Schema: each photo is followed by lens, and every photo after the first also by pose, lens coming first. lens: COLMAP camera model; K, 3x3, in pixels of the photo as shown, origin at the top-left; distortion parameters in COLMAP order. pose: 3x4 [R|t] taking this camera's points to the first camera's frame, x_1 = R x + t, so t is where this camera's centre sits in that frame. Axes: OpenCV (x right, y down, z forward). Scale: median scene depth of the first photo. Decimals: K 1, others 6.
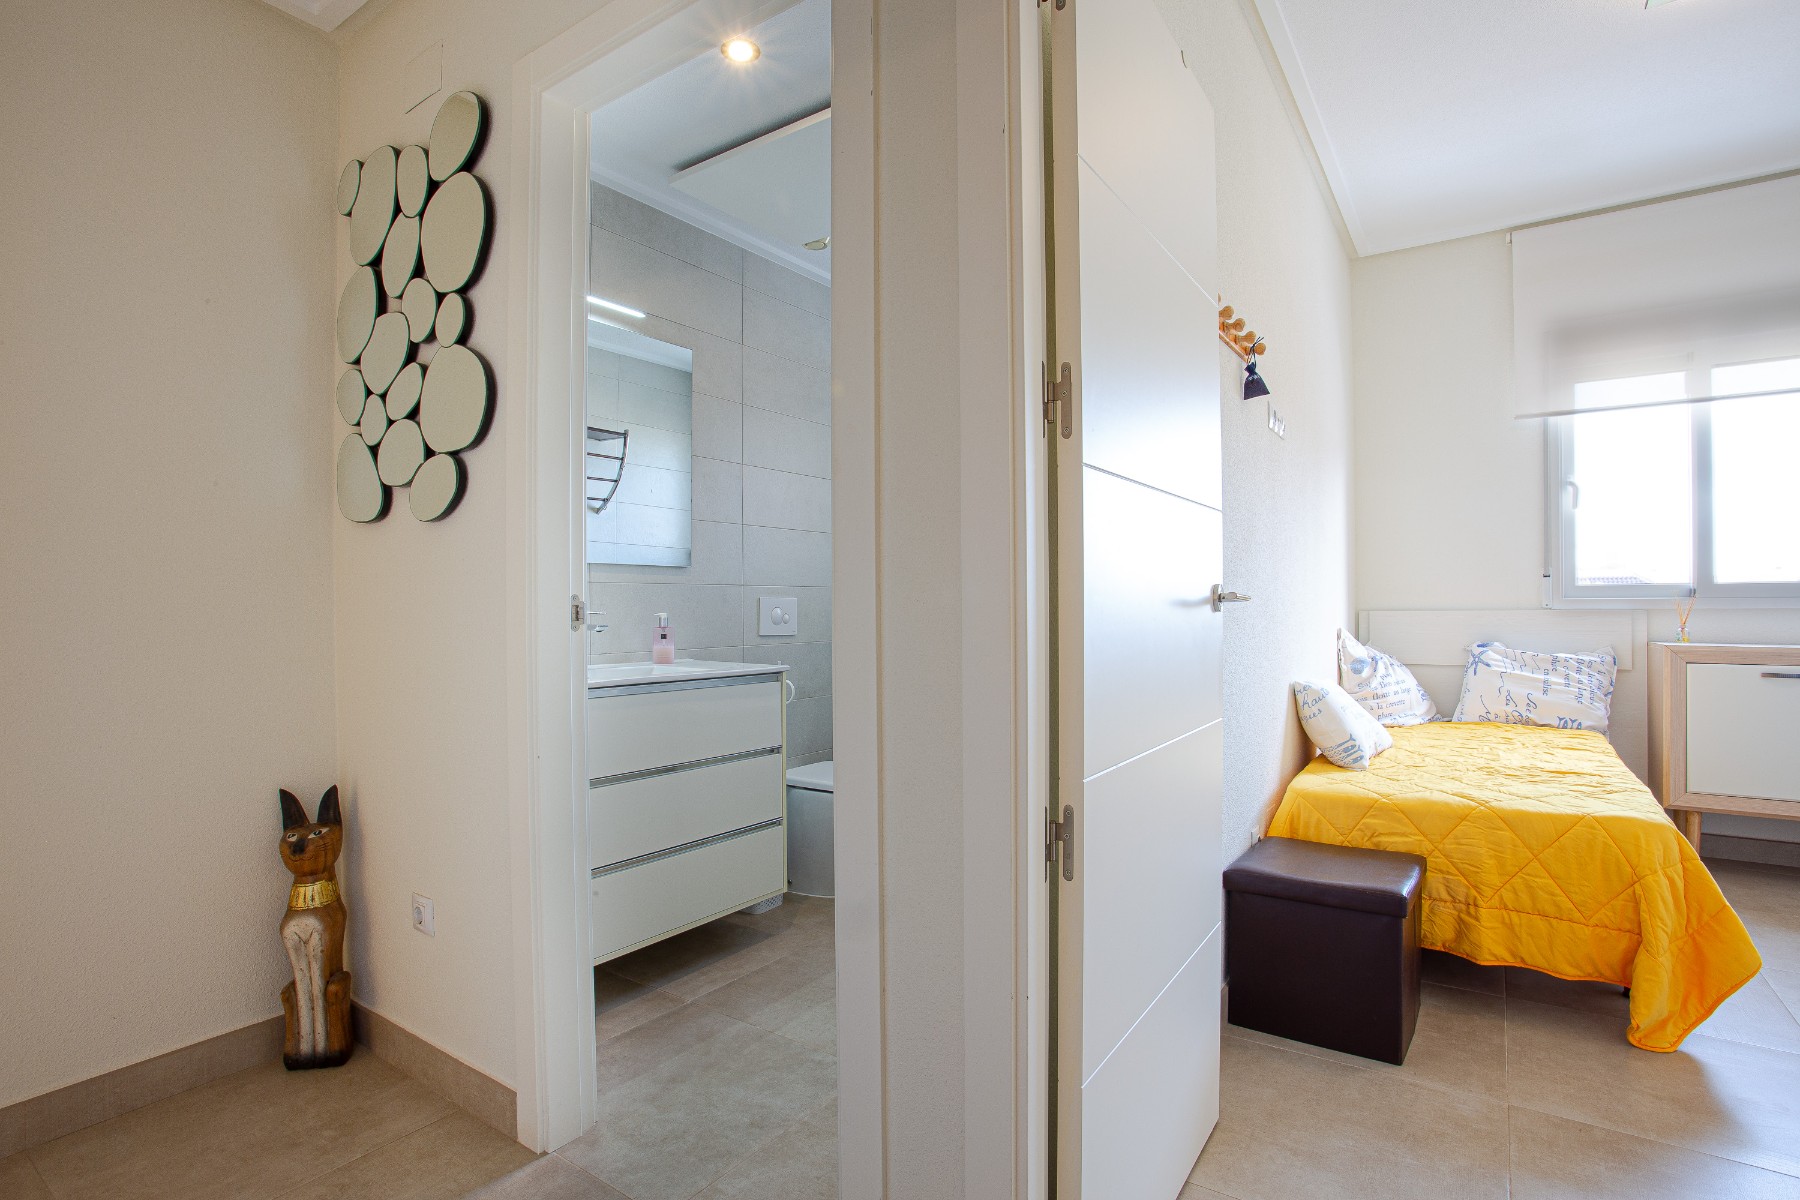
lens RADIAL K [[869.9, 0, 900.2], [0, 869.9, 591.4], [0, 0, 1]] dist [-0.030762, 0.014556]
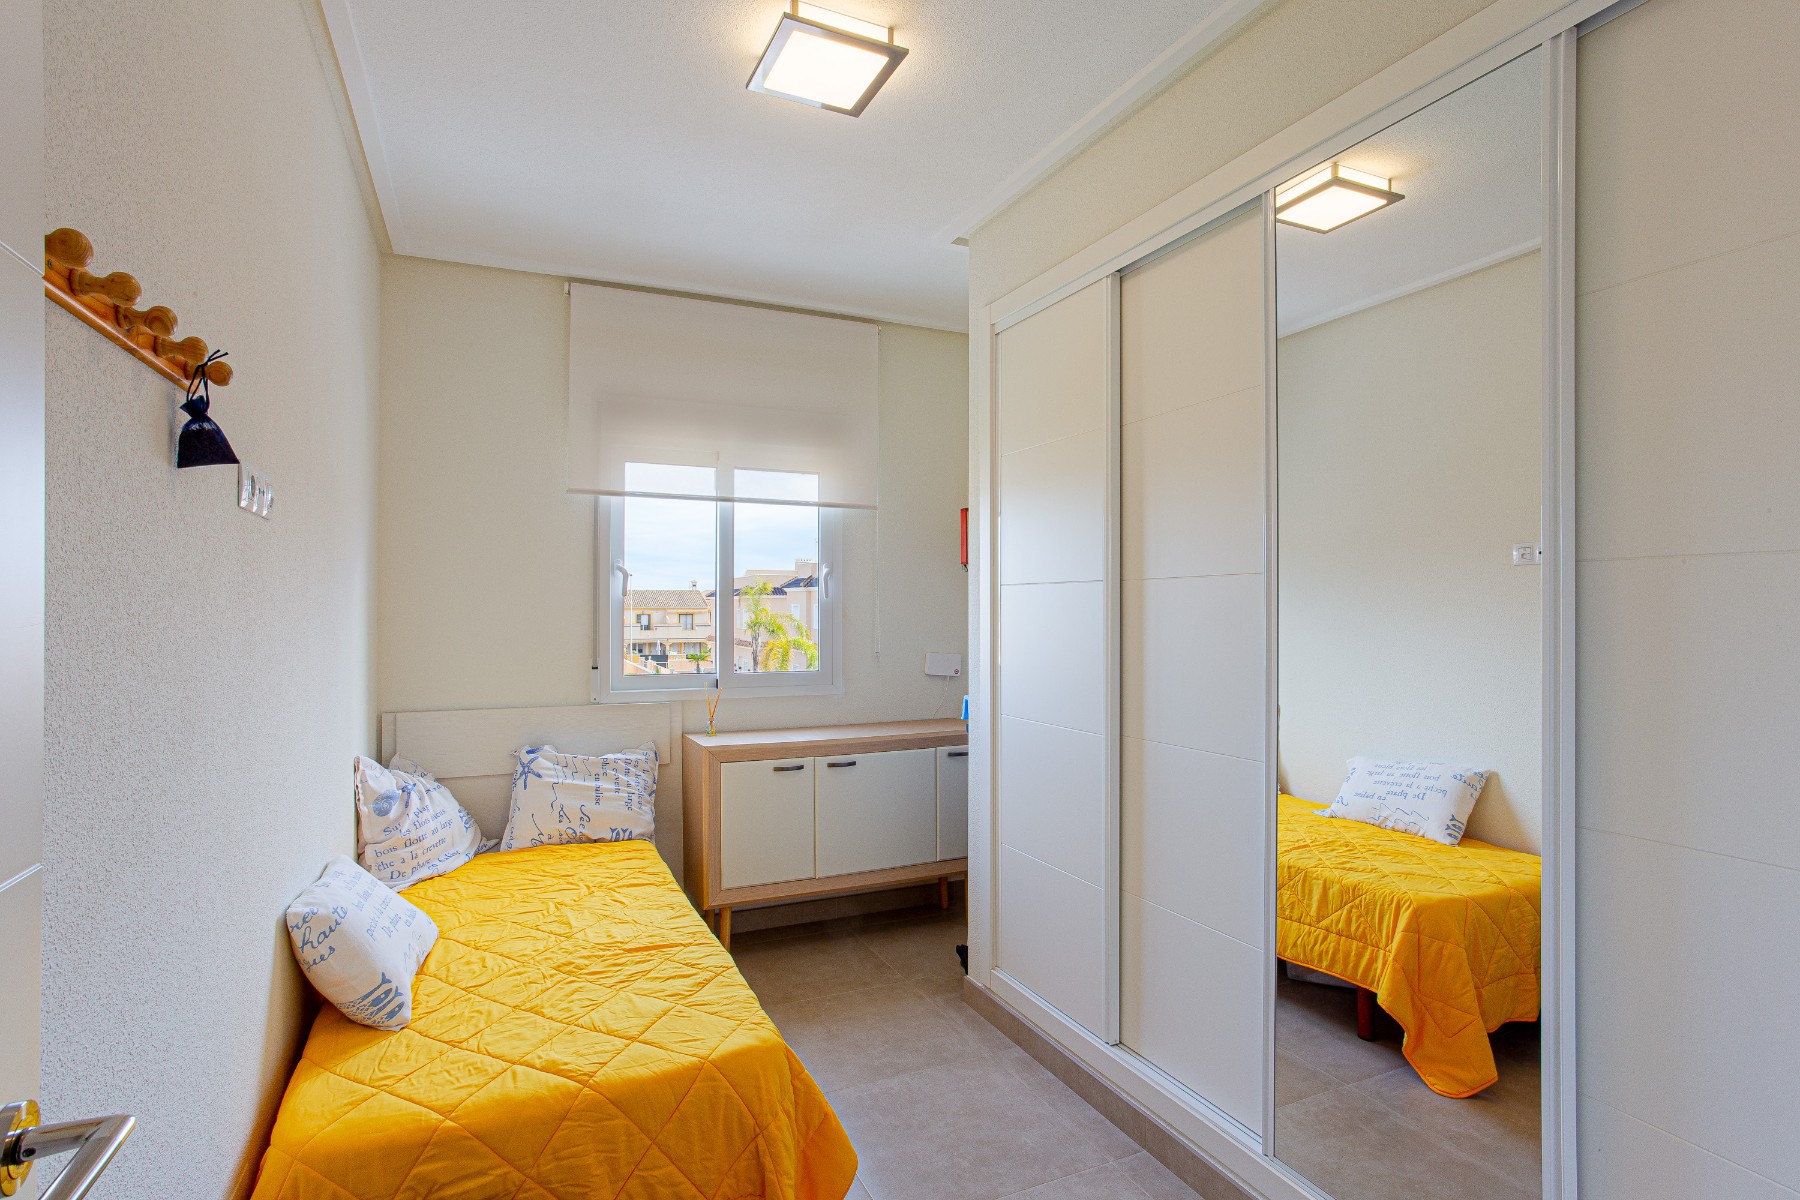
lens RADIAL K [[869.9, 0, 914.3], [0, 869.9, 587.9], [0, 0, 1]] dist [-0.030762, 0.014556]
pose [[0.489750, 0.010489, 0.871800, 0.120405], [-0.002103, 0.999939, -0.010849, -0.100398], [-0.871860, 0.003480, 0.489742, 0.267714]]
